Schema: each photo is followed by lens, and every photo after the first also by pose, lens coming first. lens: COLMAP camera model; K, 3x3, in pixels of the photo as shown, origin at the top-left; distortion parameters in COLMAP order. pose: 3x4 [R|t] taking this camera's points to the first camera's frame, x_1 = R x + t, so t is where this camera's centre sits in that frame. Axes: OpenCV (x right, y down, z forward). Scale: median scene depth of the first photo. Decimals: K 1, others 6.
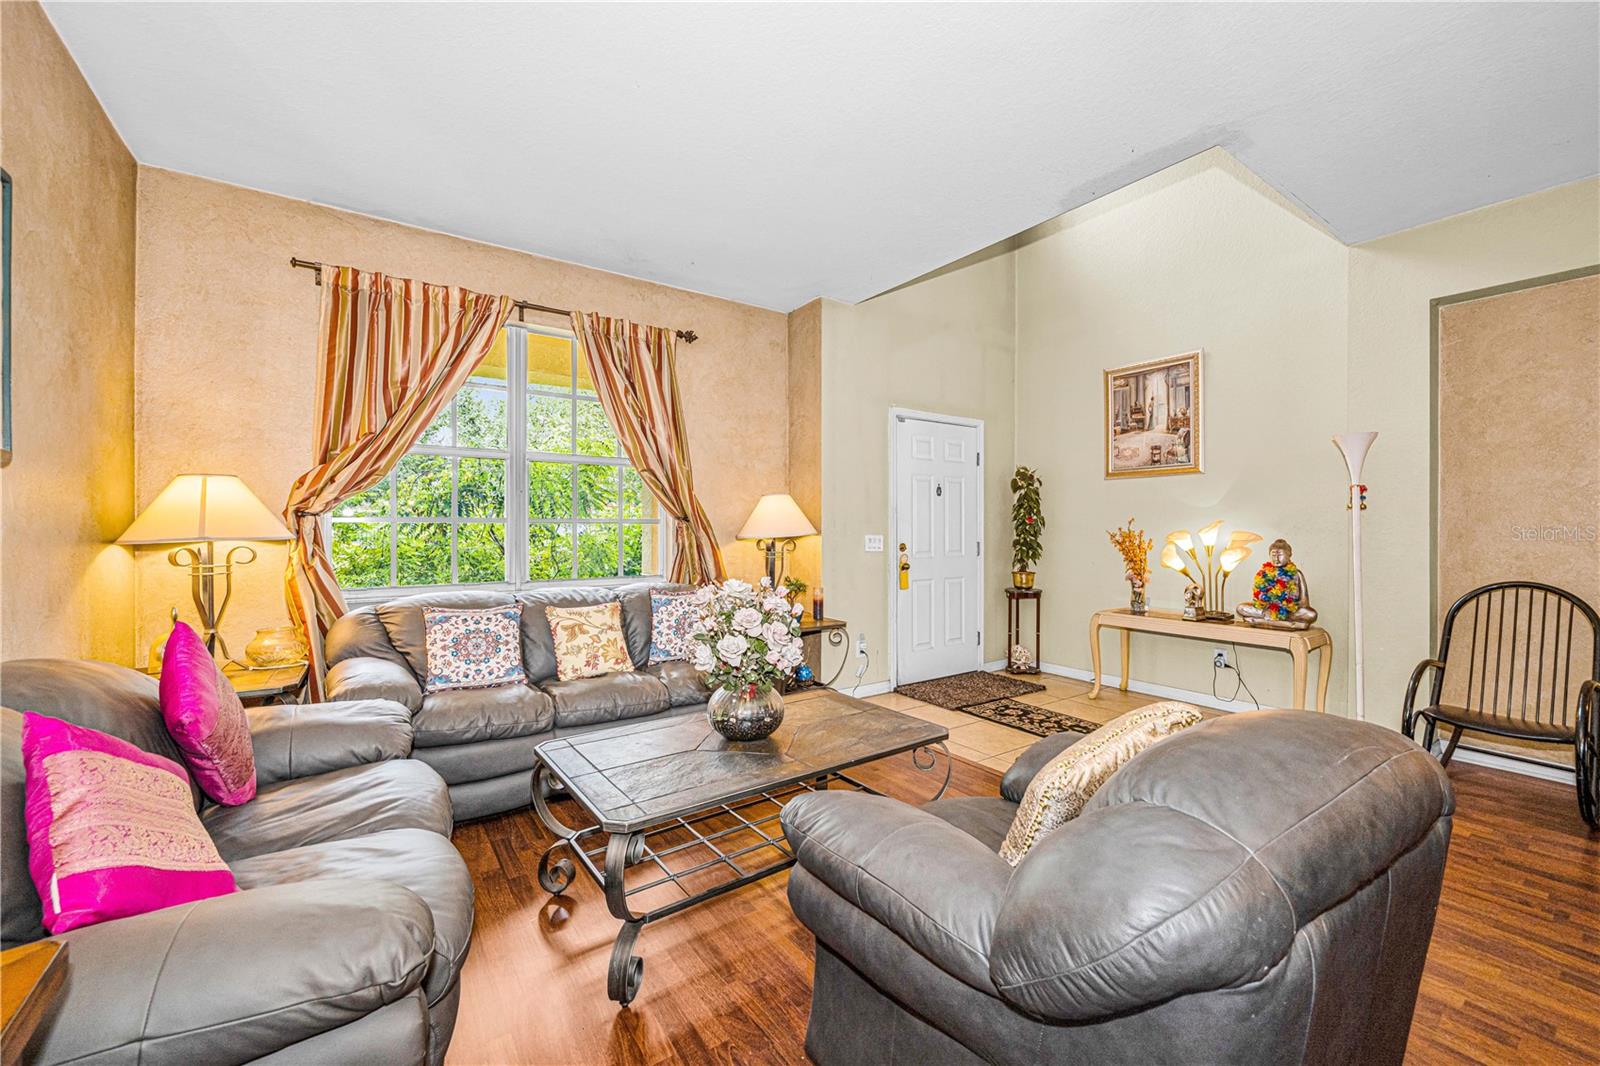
lens RADIAL K [[645.5, 0, 810.7], [0, 645.5, 524.1], [0, 0, 1]] dist [-0.000872, -0.000370]
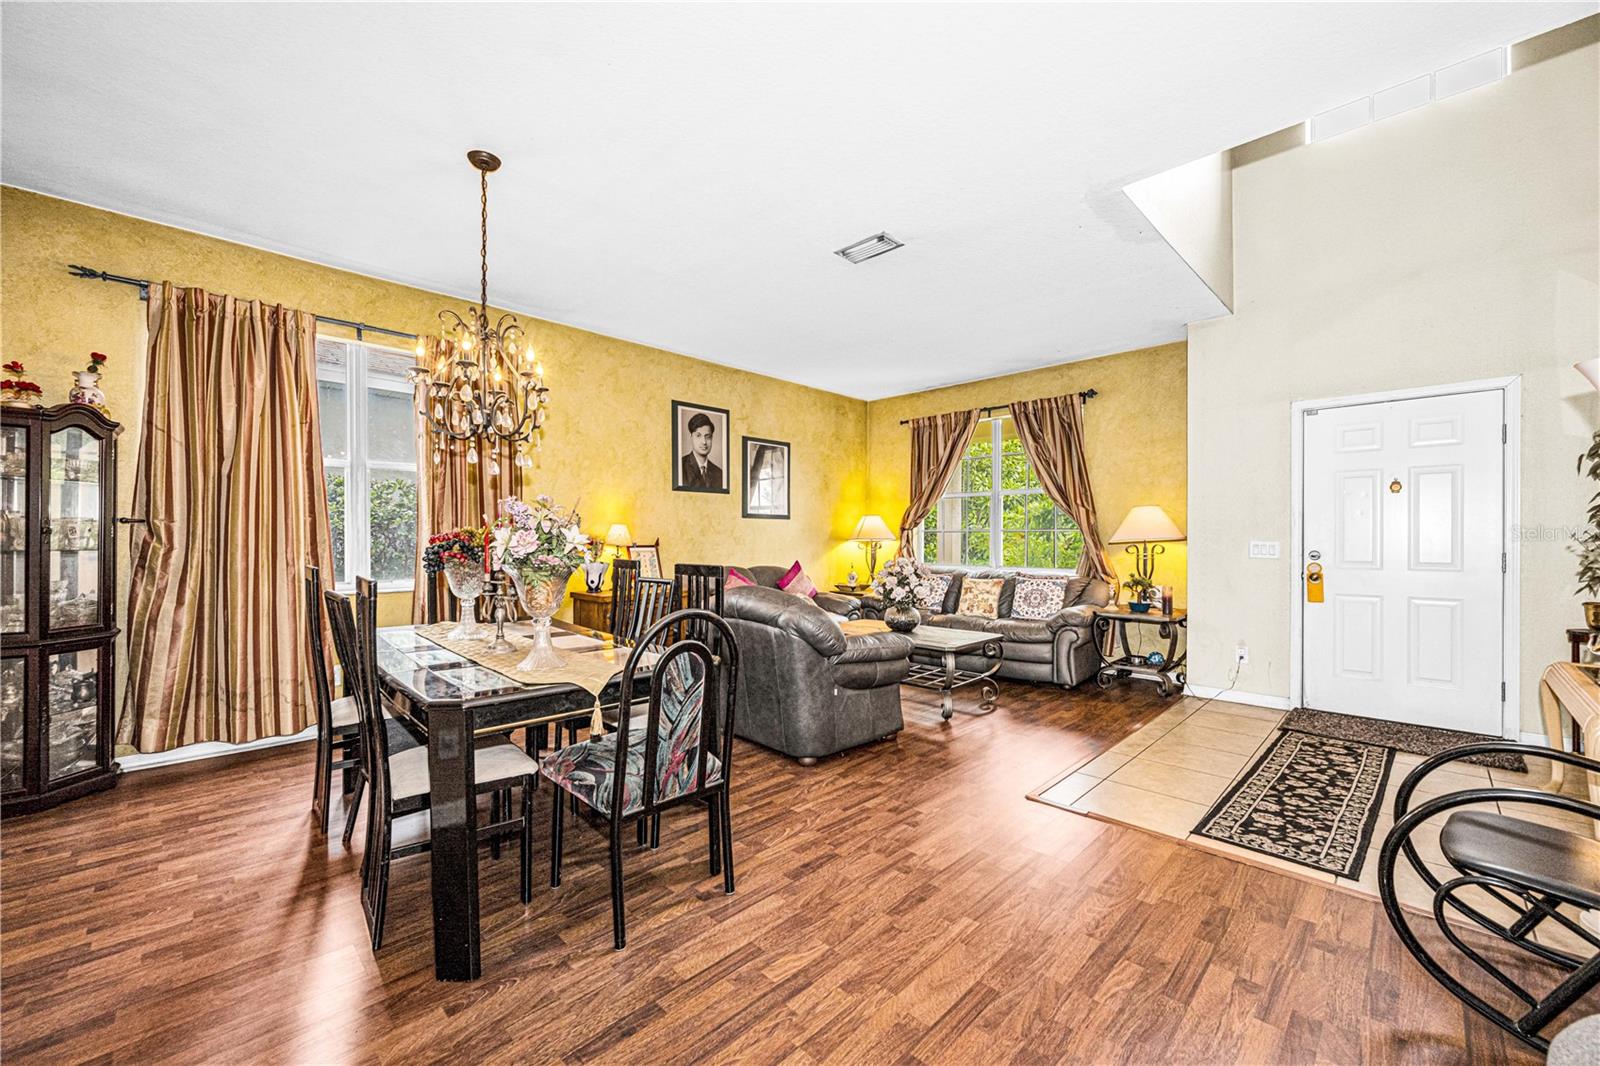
lens RADIAL K [[635.5, 0, 798.5], [0, 635.5, 539.9], [0, 0, 1]] dist [-0.000062, -0.000054]
pose [[0.165871, 0.000444, -0.986147, 1.001916], [0.004106, 0.999991, 0.001141, 0.012735], [0.986139, -0.004239, 0.165868, 0.167882]]
